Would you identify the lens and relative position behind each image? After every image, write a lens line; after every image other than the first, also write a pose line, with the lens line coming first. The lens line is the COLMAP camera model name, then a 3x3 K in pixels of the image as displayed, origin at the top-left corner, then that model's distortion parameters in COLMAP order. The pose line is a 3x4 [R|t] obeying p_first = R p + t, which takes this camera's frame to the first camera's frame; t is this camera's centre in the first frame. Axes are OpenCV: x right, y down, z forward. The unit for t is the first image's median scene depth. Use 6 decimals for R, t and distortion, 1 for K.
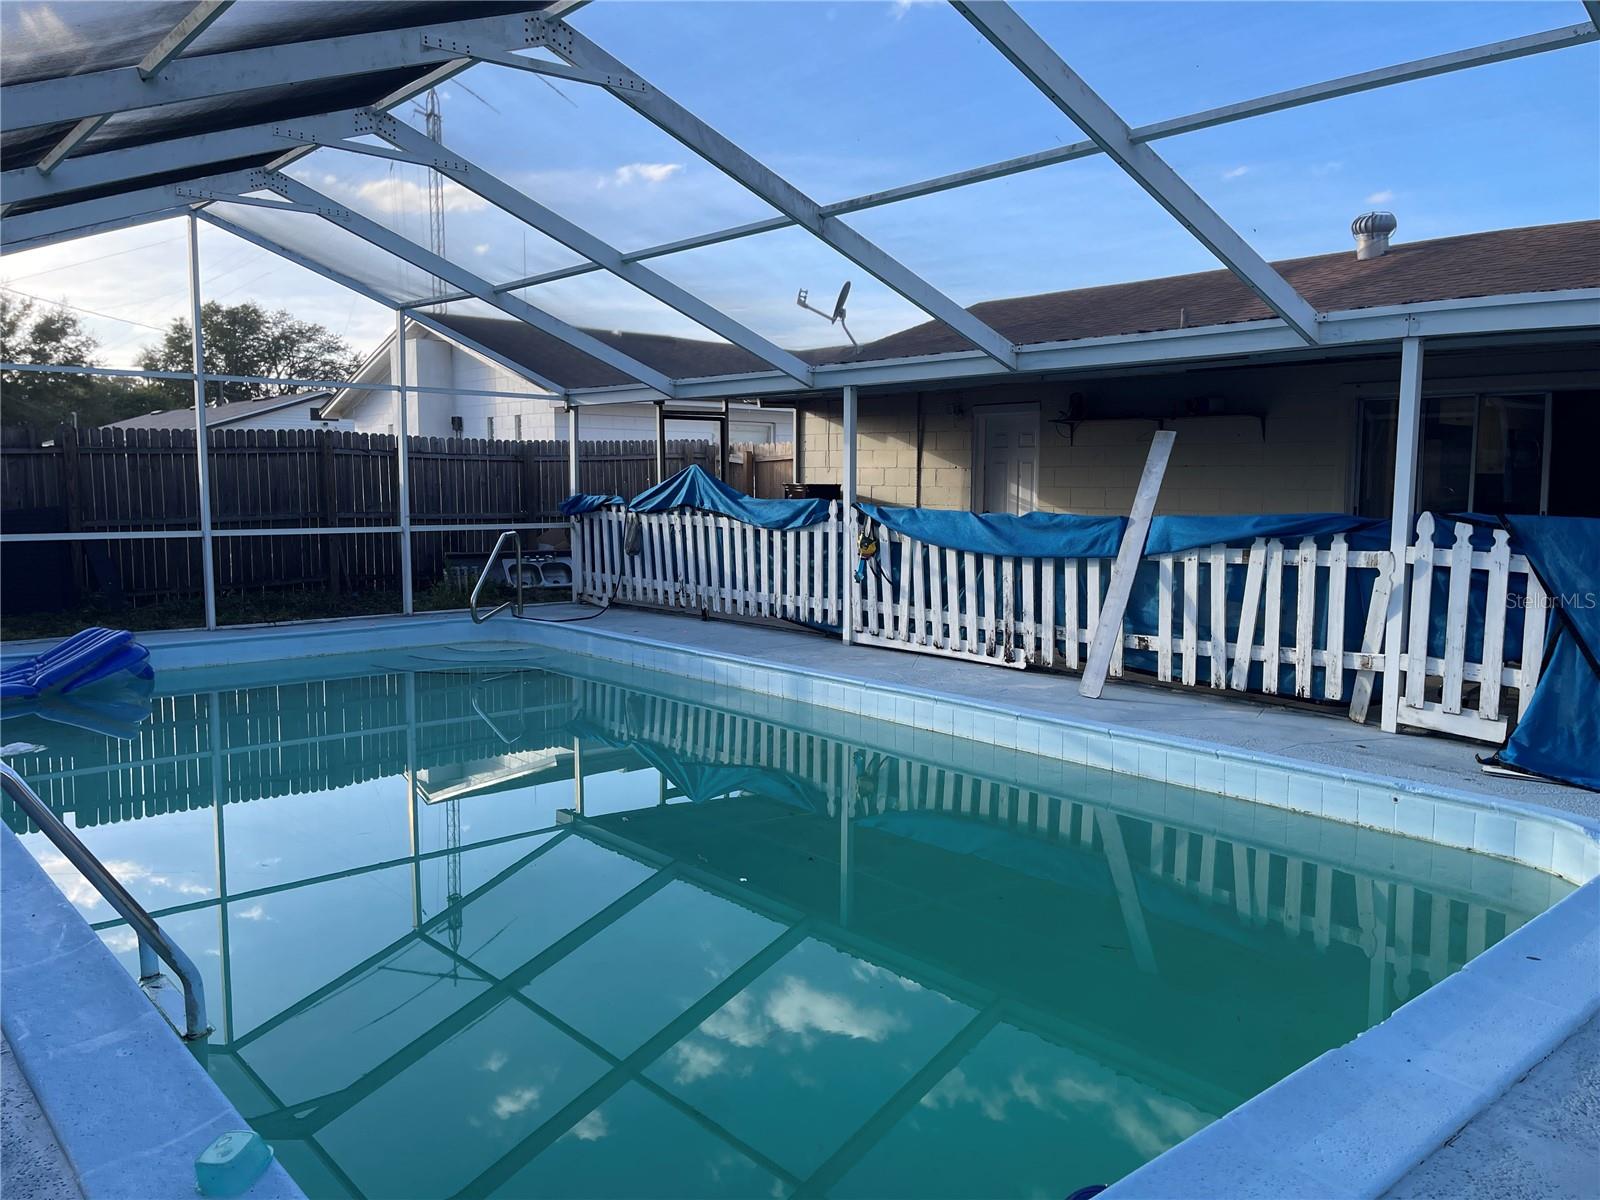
lens RADIAL K [[1210.7, 0, 792.1], [0, 1210.7, 609.4], [0, 0, 1]] dist [0.075115, -0.104567]
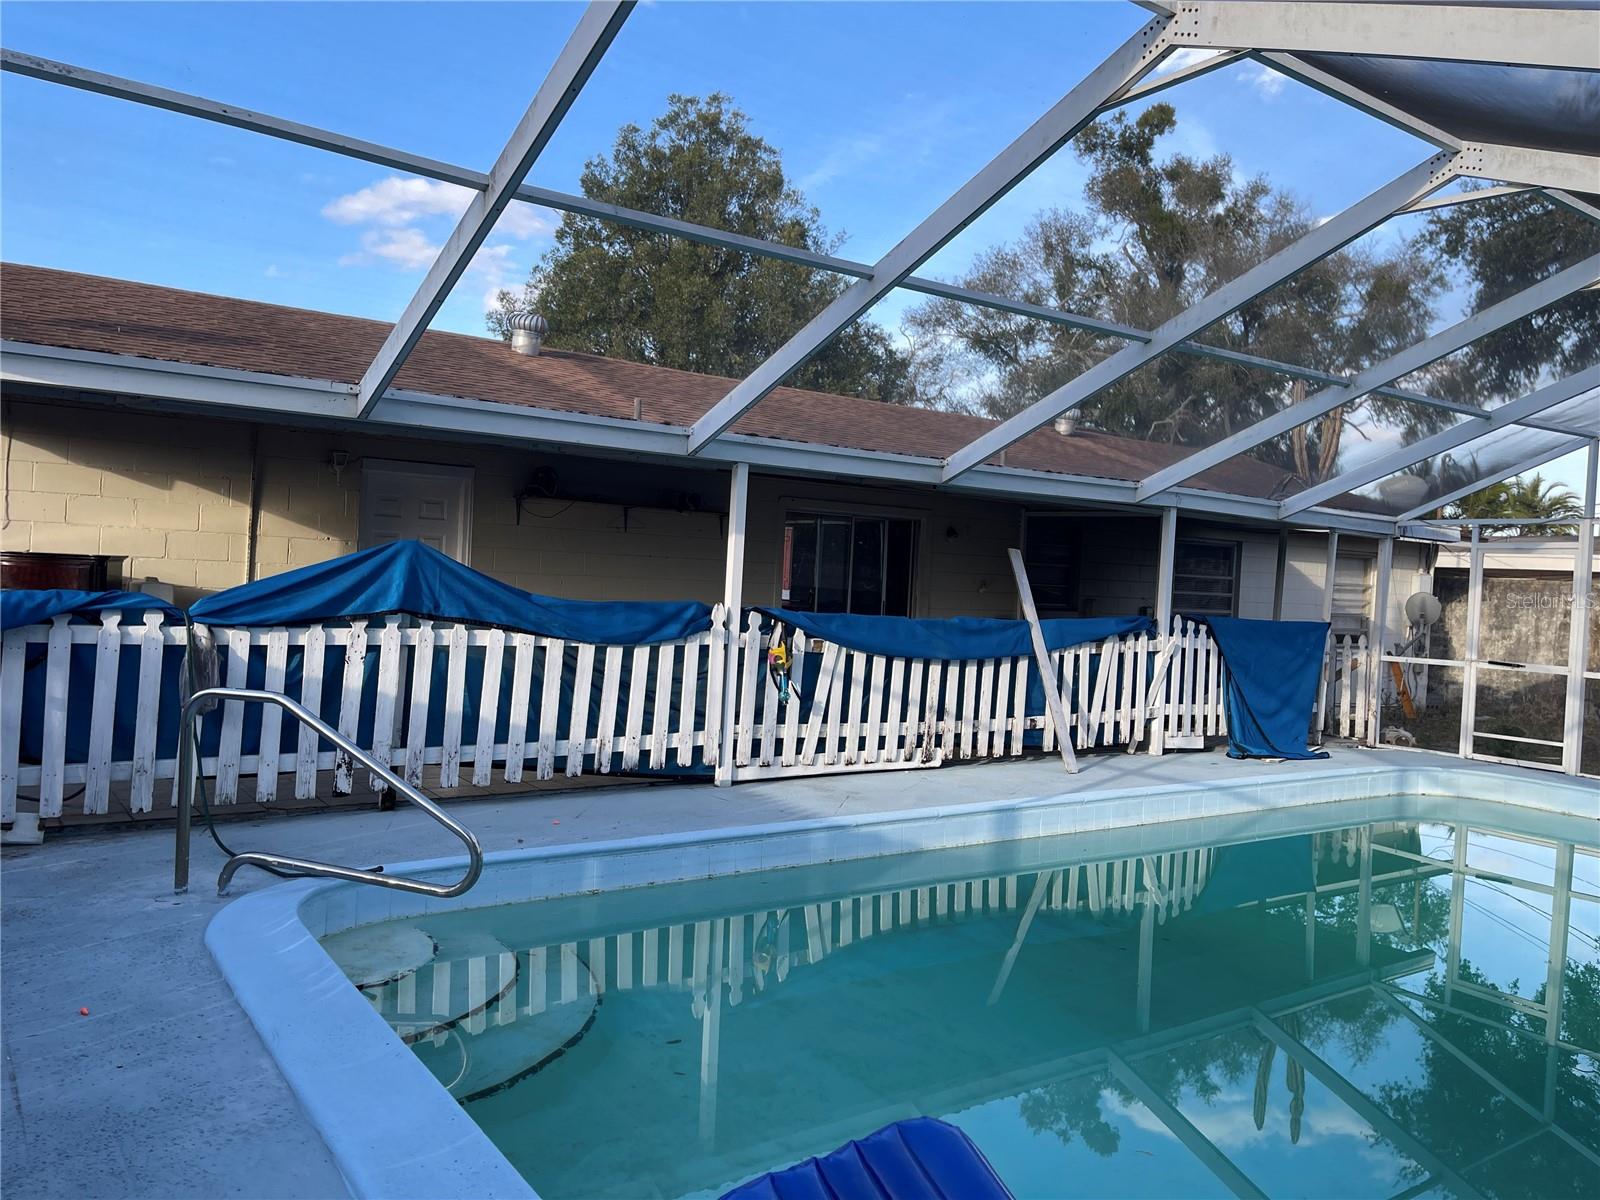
lens RADIAL K [[1210.7, 0, 792.1], [0, 1210.7, 609.4], [0, 0, 1]] dist [0.075115, -0.104567]
pose [[0.087938, -0.017420, 0.995974, -0.803349], [0.072001, 0.997343, 0.011087, -0.099621], [-0.993520, 0.070736, 0.088959, 0.958406]]
